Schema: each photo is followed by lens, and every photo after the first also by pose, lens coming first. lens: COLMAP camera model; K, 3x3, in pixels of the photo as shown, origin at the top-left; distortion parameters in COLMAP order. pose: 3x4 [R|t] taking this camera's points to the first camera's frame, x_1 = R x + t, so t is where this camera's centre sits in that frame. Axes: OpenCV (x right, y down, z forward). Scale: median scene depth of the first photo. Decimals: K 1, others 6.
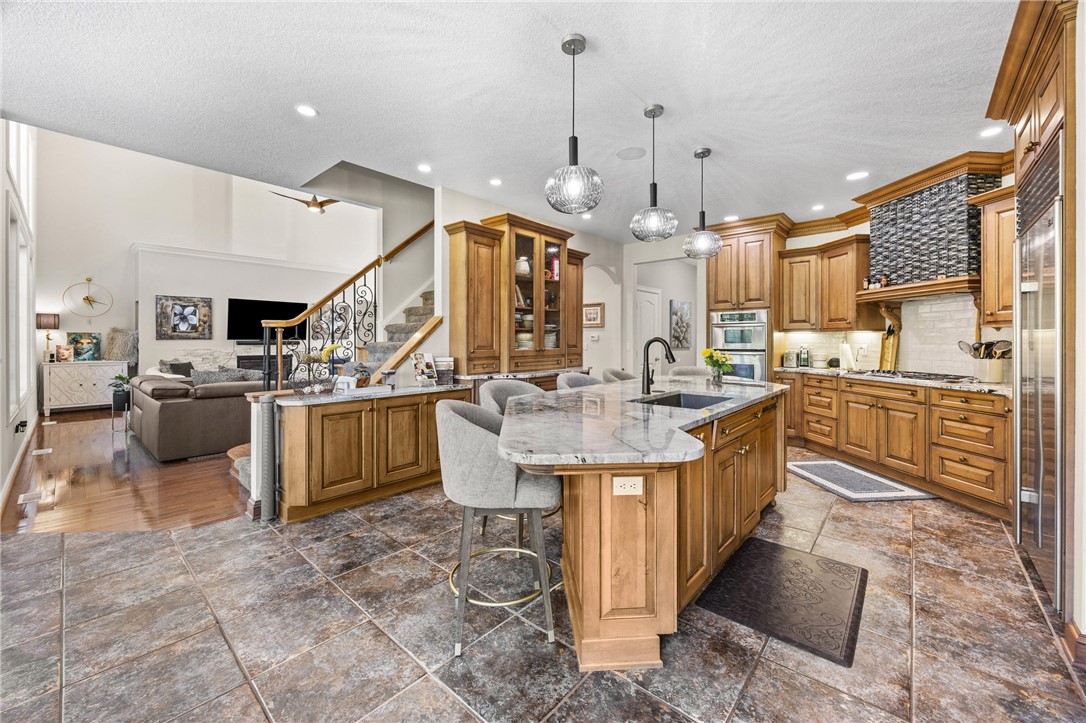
lens RADIAL K [[422.5, 0, 539.3], [0, 422.5, 343.4], [0, 0, 1]] dist [-0.000322, -0.000041]
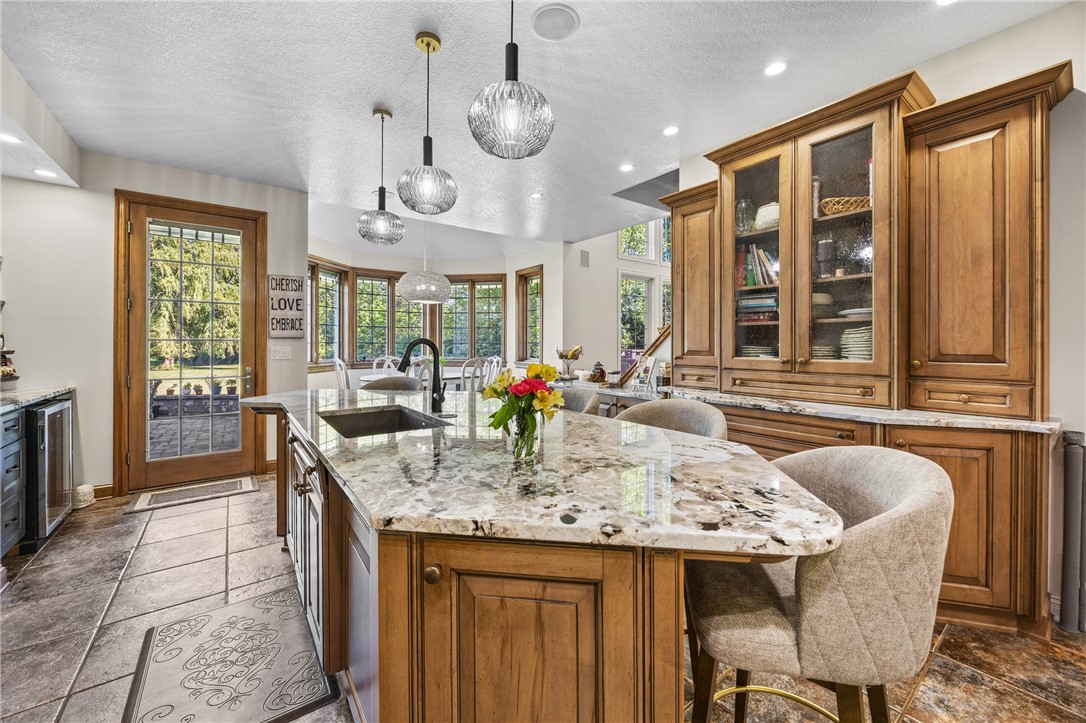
lens RADIAL K [[422.5, 0, 539.3], [0, 422.5, 343.4], [0, 0, 1]] dist [-0.000322, -0.000041]
pose [[-0.211813, -0.000092, -0.977310, 0.656028], [-0.002932, 0.999996, 0.000541, -0.006070], [0.977306, 0.002980, -0.211813, 0.898428]]
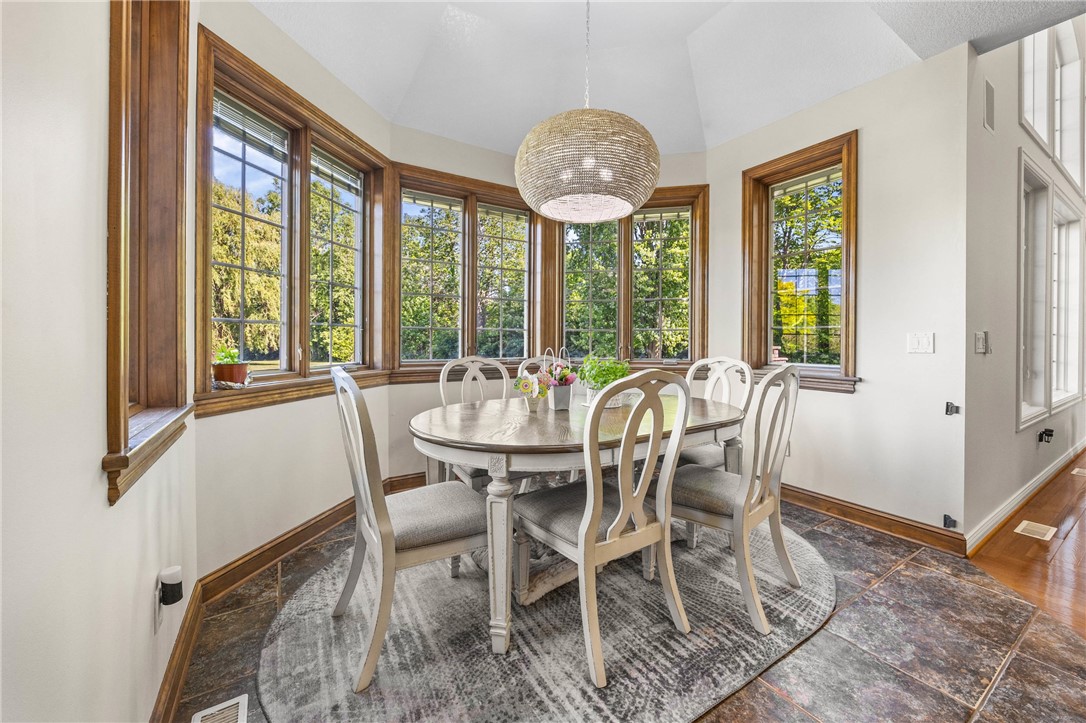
lens RADIAL K [[428.1, 0, 570.0], [0, 428.1, 340.7], [0, 0, 1]] dist [0.000608, 0.000100]
pose [[-0.239911, -0.001321, -0.970794, -0.191460], [-0.009713, 0.999952, 0.001040, 0.020744], [0.970746, 0.009679, -0.239912, 0.290006]]
